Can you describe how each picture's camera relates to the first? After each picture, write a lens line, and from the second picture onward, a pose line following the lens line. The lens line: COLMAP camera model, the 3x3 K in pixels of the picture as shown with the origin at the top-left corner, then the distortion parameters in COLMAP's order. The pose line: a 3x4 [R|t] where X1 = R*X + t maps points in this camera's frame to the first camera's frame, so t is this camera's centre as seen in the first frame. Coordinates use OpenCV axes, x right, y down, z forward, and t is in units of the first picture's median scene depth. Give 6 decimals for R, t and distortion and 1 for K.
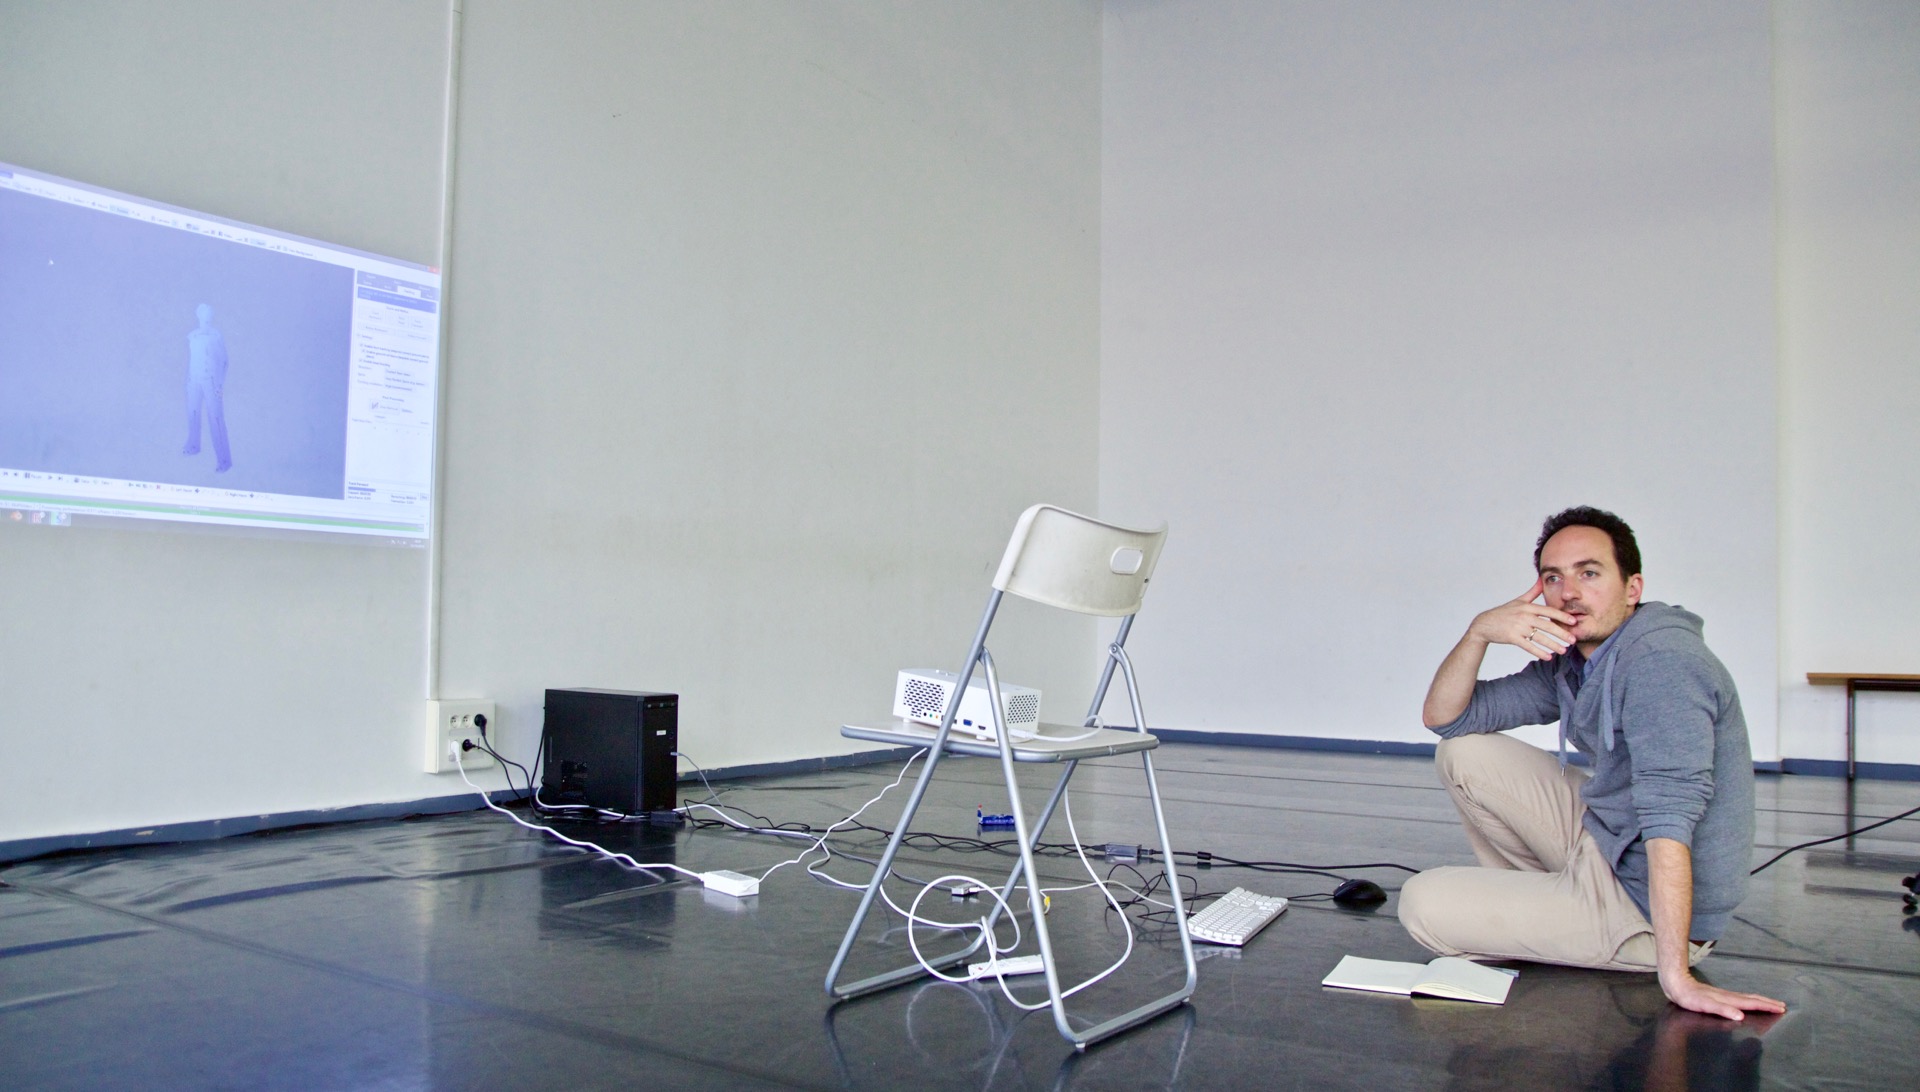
lens RADIAL K [[1545.3, 0, 960.0], [0, 1545.3, 546.0], [0, 0, 1]] dist [-0.123097, 0.088455]
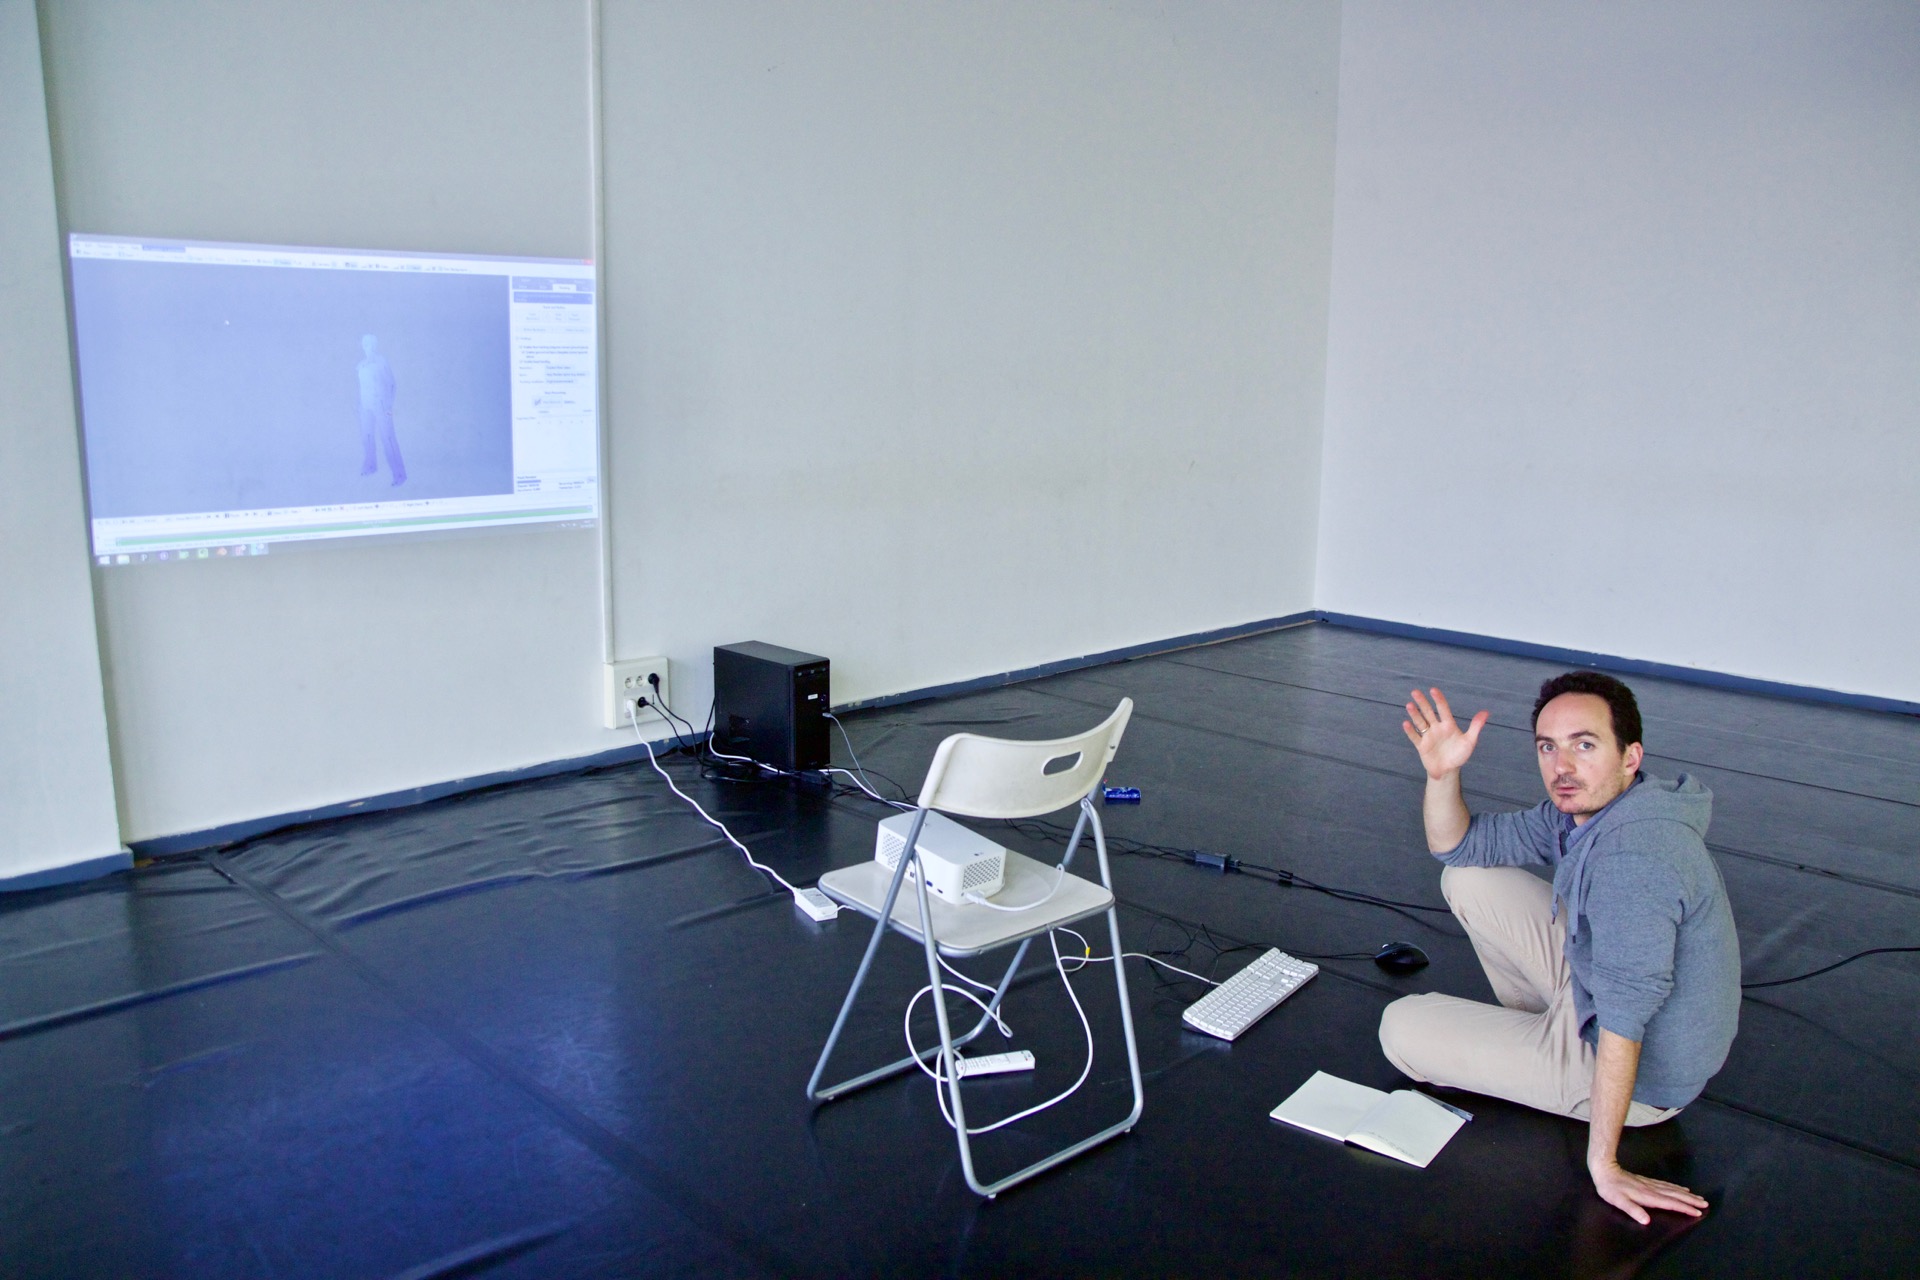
lens RADIAL K [[1546.8, 0, 960.0], [0, 1546.8, 640.0], [0, 0, 1]] dist [-0.161047, 0.142125]
pose [[0.975139, 0.040944, -0.217781, 0.150355], [0.010971, 0.972656, 0.231990, -0.179250], [0.221324, -0.228612, 0.948025, 0.007033]]
